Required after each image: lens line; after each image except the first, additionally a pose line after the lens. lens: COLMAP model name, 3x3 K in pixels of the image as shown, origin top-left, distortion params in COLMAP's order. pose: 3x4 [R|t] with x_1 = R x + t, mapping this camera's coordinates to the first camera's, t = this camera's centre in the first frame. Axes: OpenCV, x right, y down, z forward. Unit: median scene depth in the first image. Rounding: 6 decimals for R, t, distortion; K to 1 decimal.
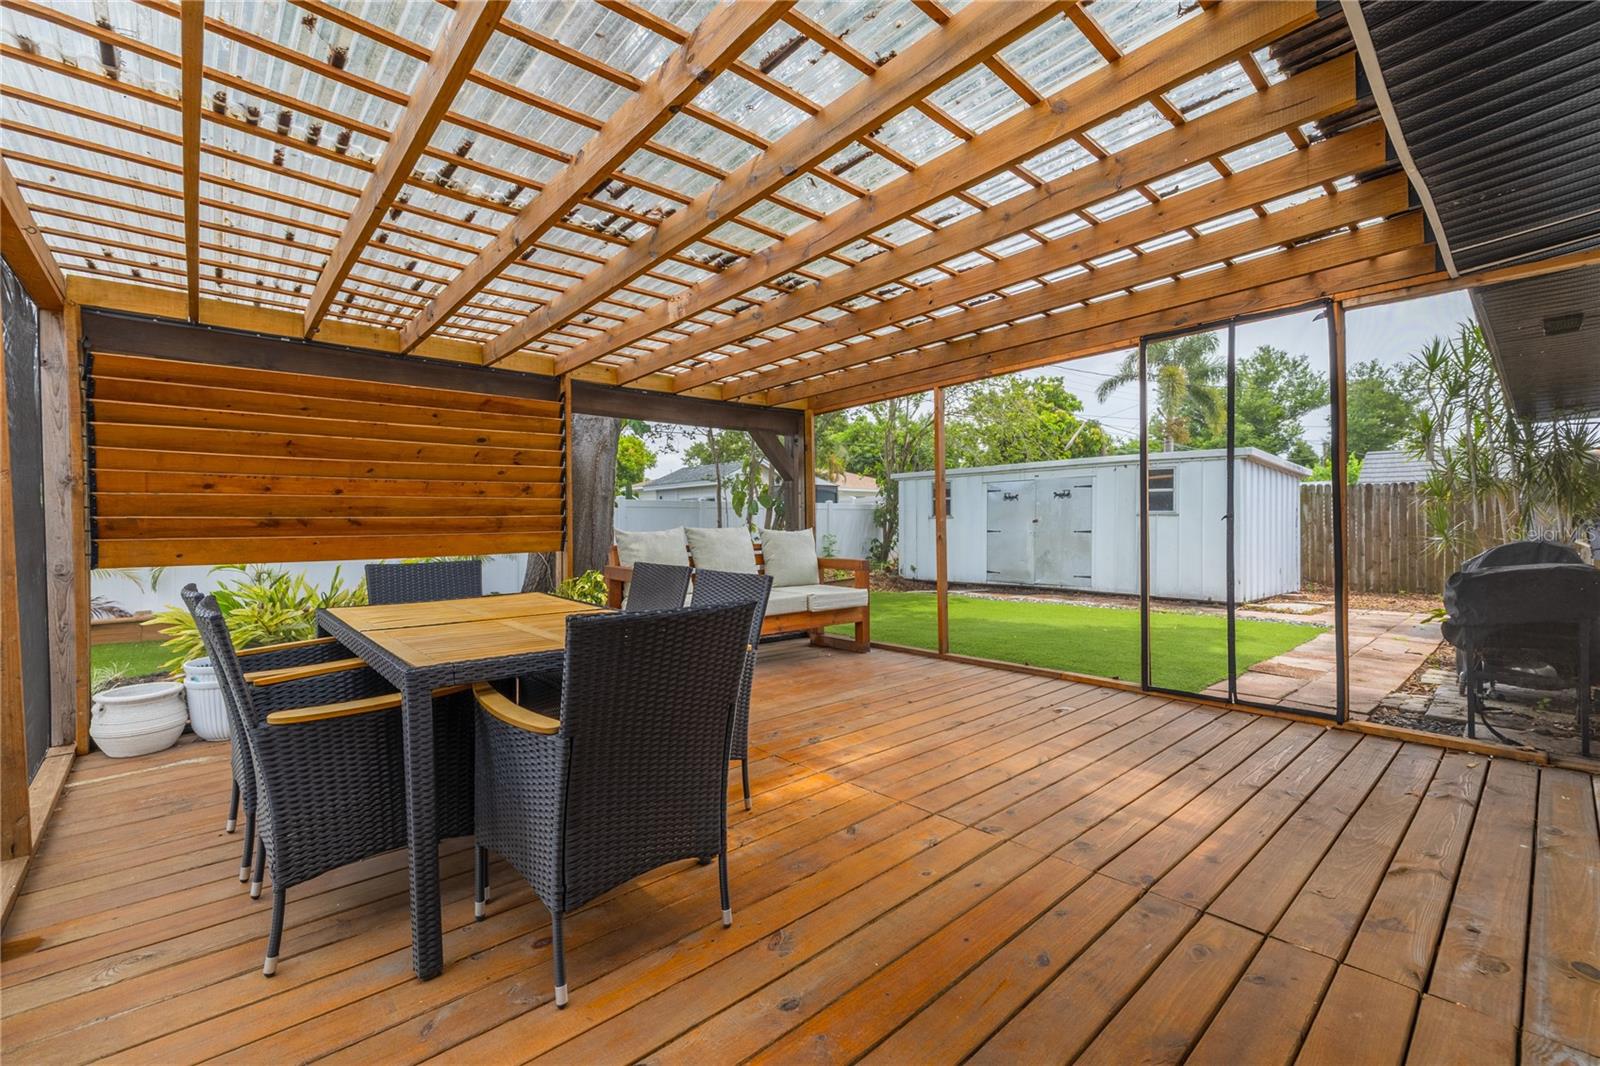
lens RADIAL K [[686.7, 0, 794.7], [0, 686.7, 533.2], [0, 0, 1]] dist [-0.002141, -0.000100]
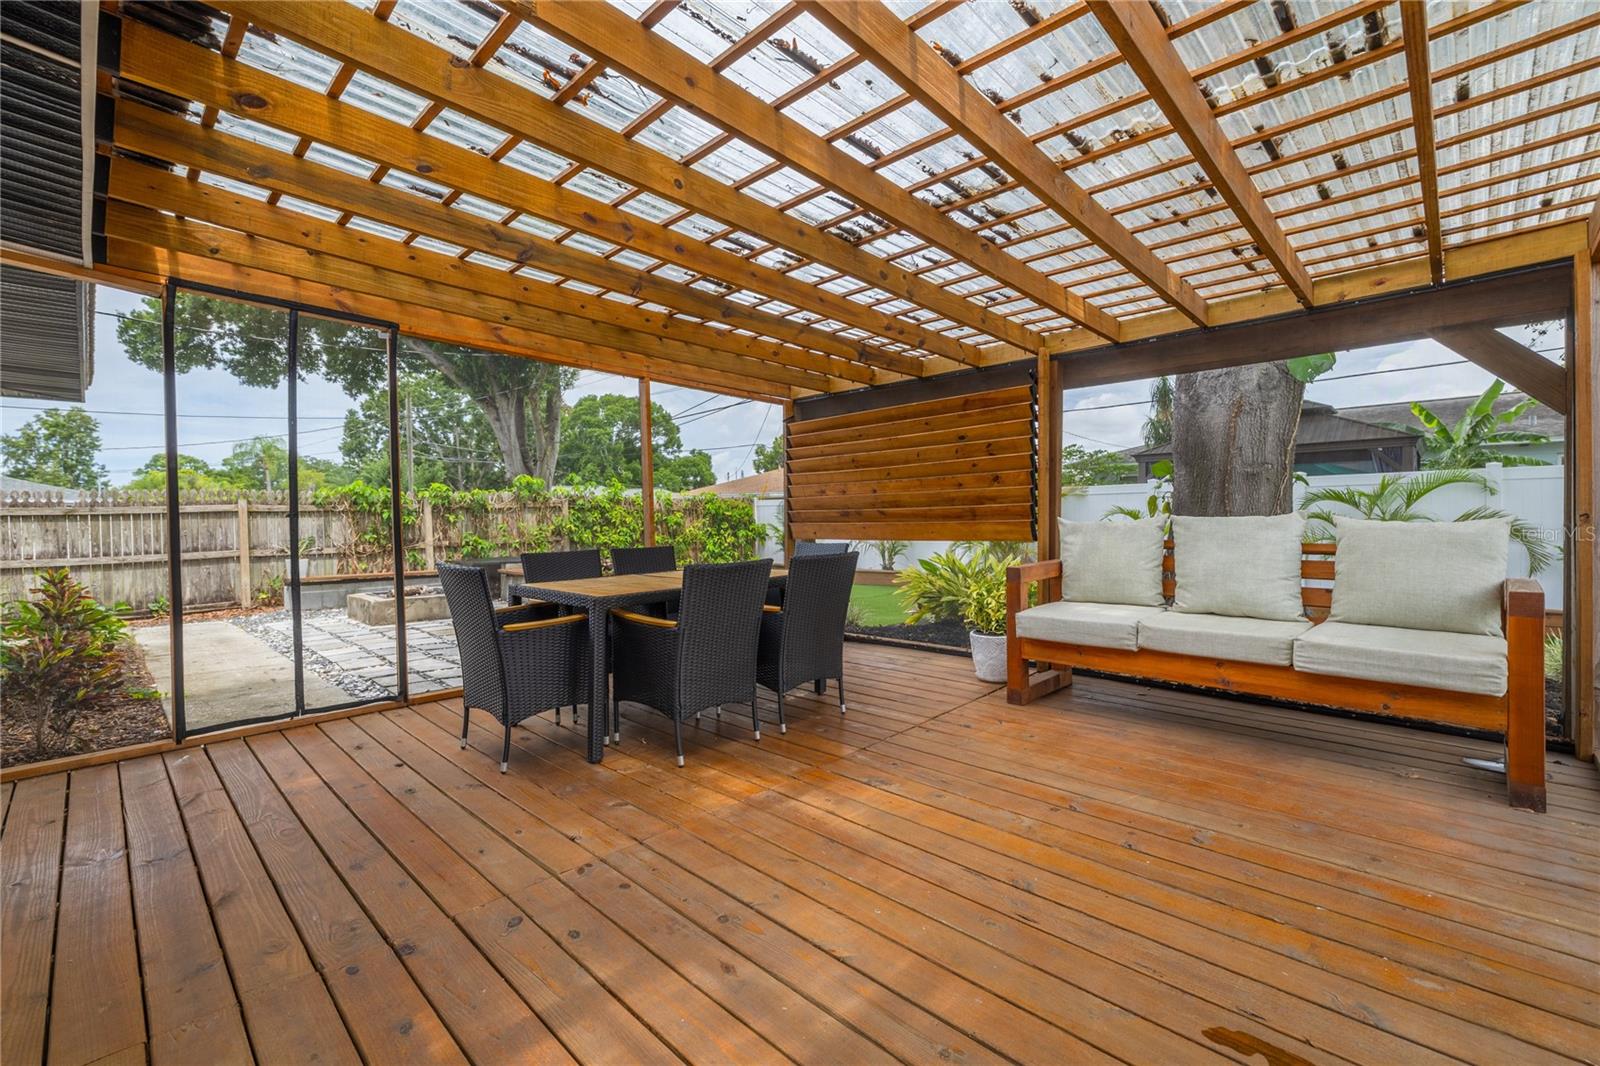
lens RADIAL K [[686.7, 0, 798.9], [0, 686.7, 528.8], [0, 0, 1]] dist [-0.002141, -0.000100]
pose [[0.060862, 0.020213, -0.997941, 0.685351], [-0.000670, 0.999796, 0.020210, -0.011068], [0.998146, -0.000562, 0.060863, 0.716618]]
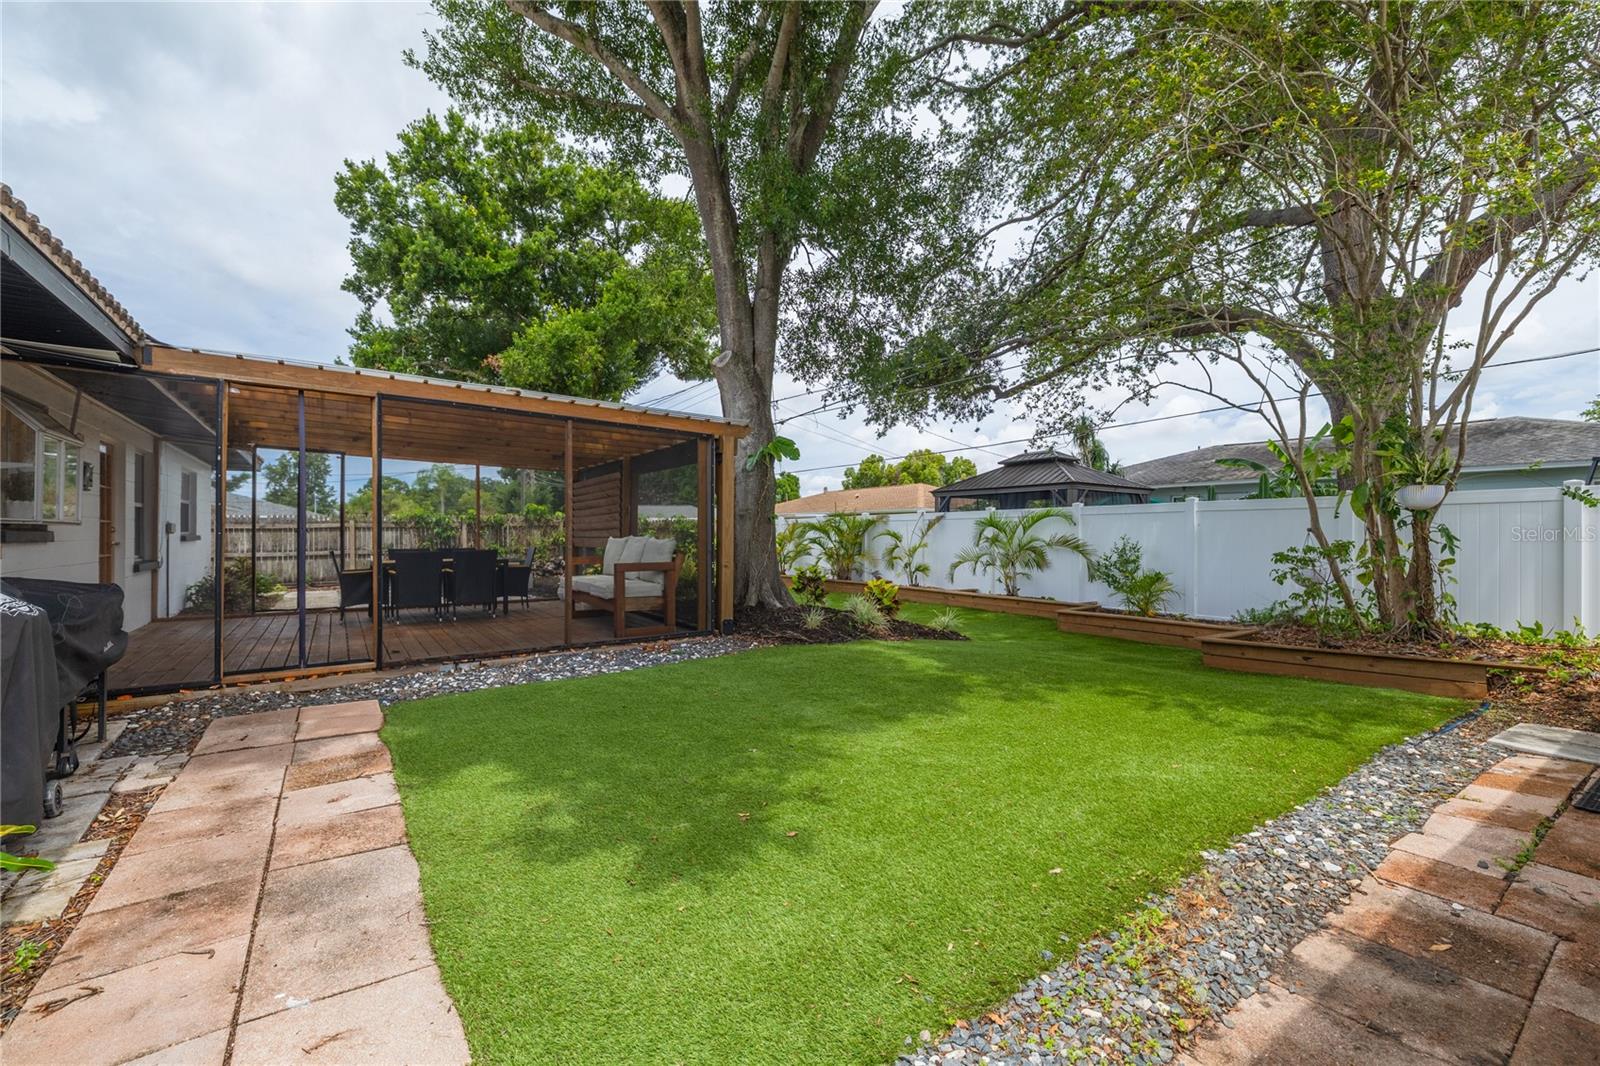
lens RADIAL K [[686.7, 0, 805.7], [0, 686.7, 536.2], [0, 0, 1]] dist [-0.002141, -0.000100]
pose [[-0.142472, 0.007019, -0.989774, 0.965804], [-0.012894, 0.999877, 0.008946, -0.018315], [0.989715, 0.014036, -0.142364, 1.085397]]
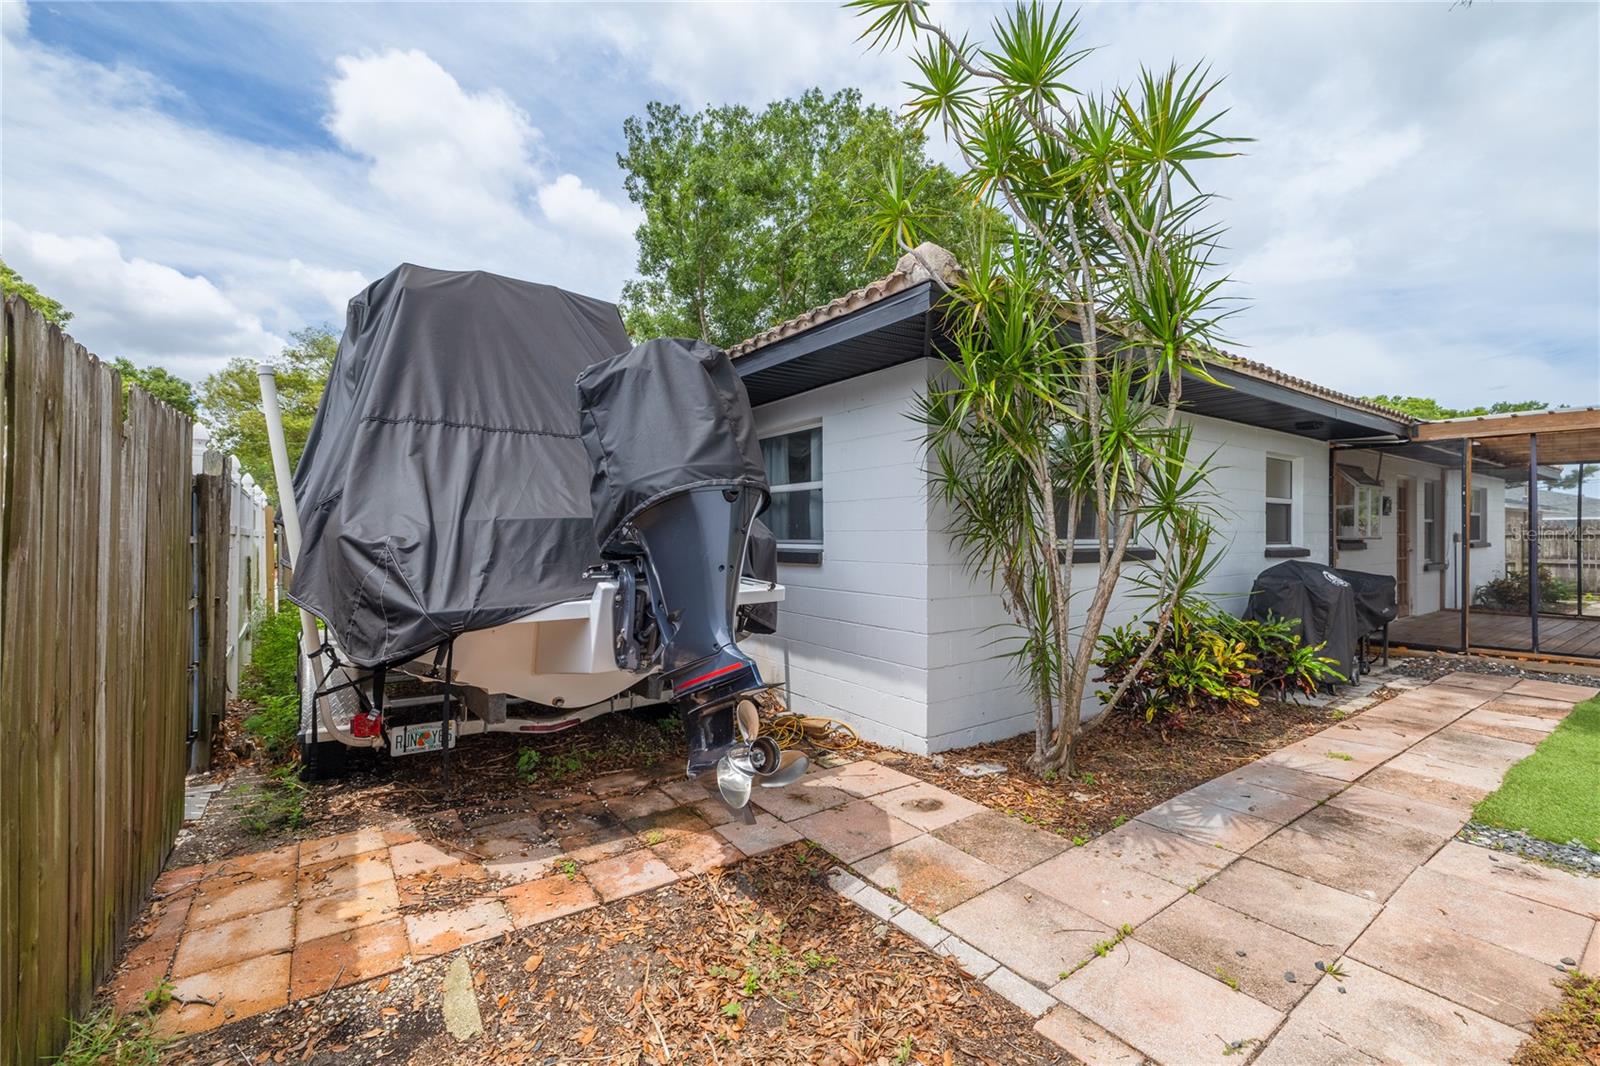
lens RADIAL K [[686.7, 0, 796.8], [0, 686.7, 529.8], [0, 0, 1]] dist [-0.002141, -0.000100]
pose [[-0.992776, 0.005312, 0.119869, 1.438943], [0.005869, 0.999974, 0.004289, -0.063039], [-0.119843, 0.004961, -0.992780, 1.908006]]
